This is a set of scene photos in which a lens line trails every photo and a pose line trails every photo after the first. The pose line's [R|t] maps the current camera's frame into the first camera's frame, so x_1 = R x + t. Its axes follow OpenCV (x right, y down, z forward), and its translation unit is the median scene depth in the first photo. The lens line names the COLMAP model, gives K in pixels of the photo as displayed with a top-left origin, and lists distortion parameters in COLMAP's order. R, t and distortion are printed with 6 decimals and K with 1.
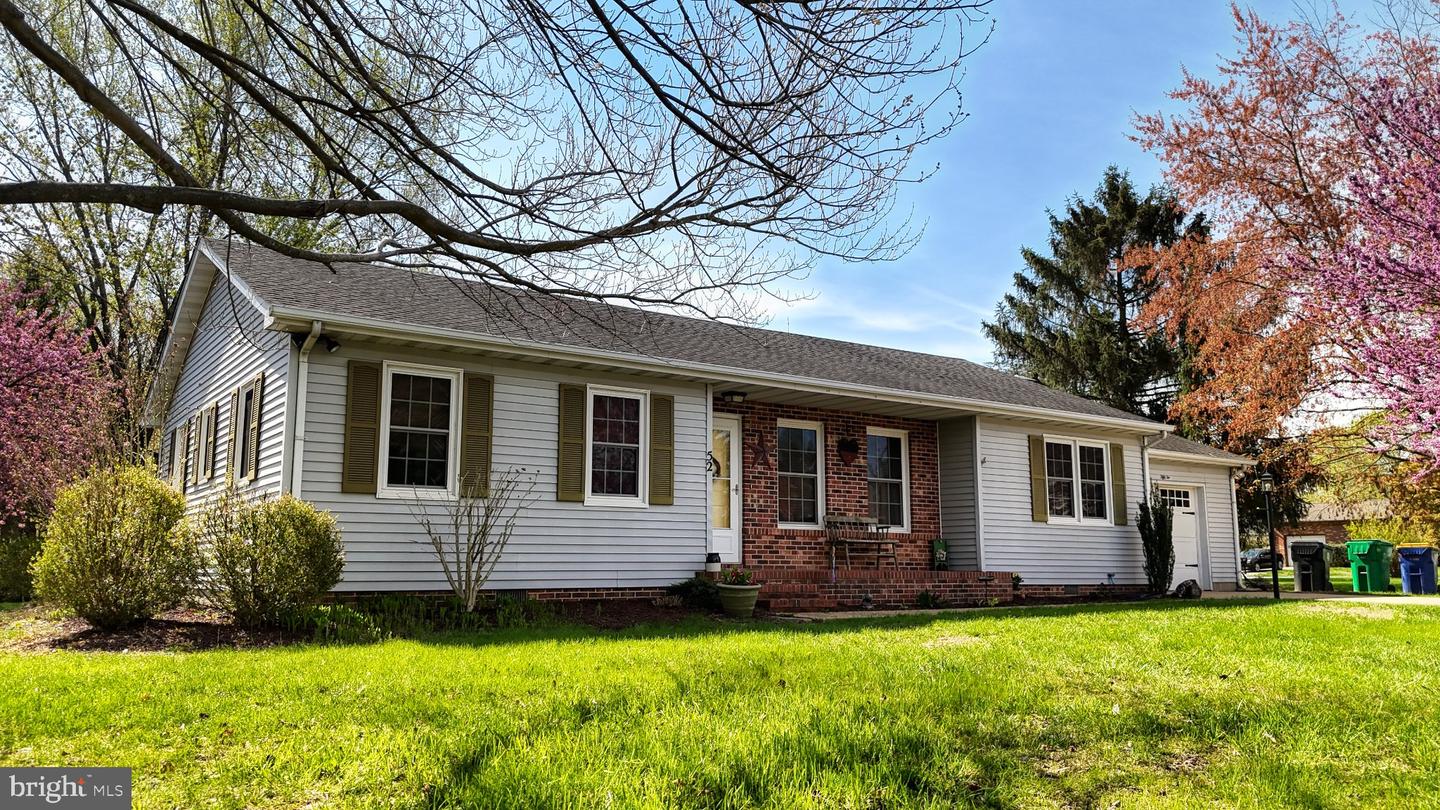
lens RADIAL K [[1065.0, 0, 720.0], [0, 1065.0, 405.0], [0, 0, 1]] dist [0.092492, -0.087475]
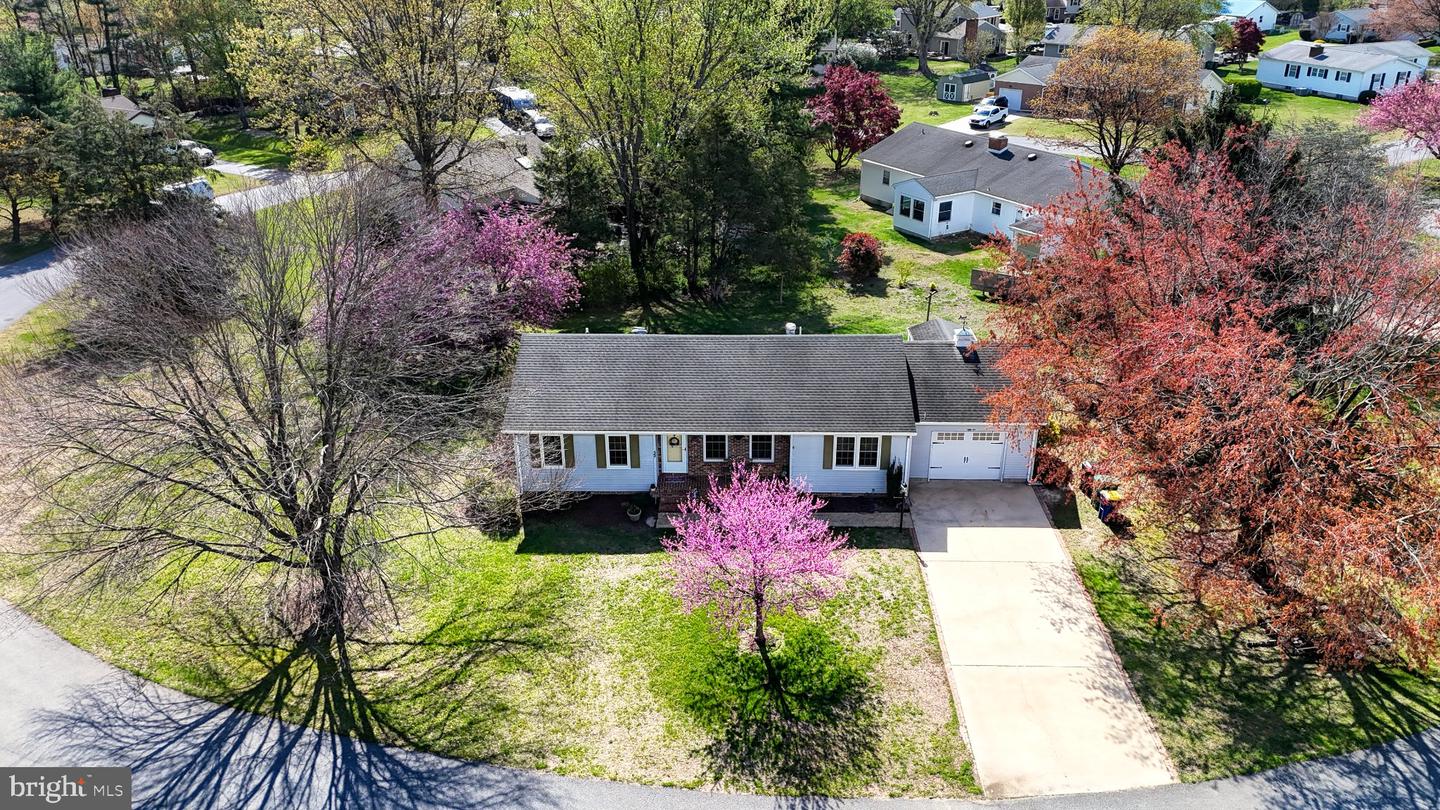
lens RADIAL K [[1065.0, 0, 720.0], [0, 1065.0, 405.0], [0, 0, 1]] dist [0.092492, -0.087475]
pose [[0.808437, 0.242011, -0.536526, 1.478473], [0.095912, 0.845205, 0.525766, -1.397403], [0.580716, -0.476508, 0.660083, -0.658144]]
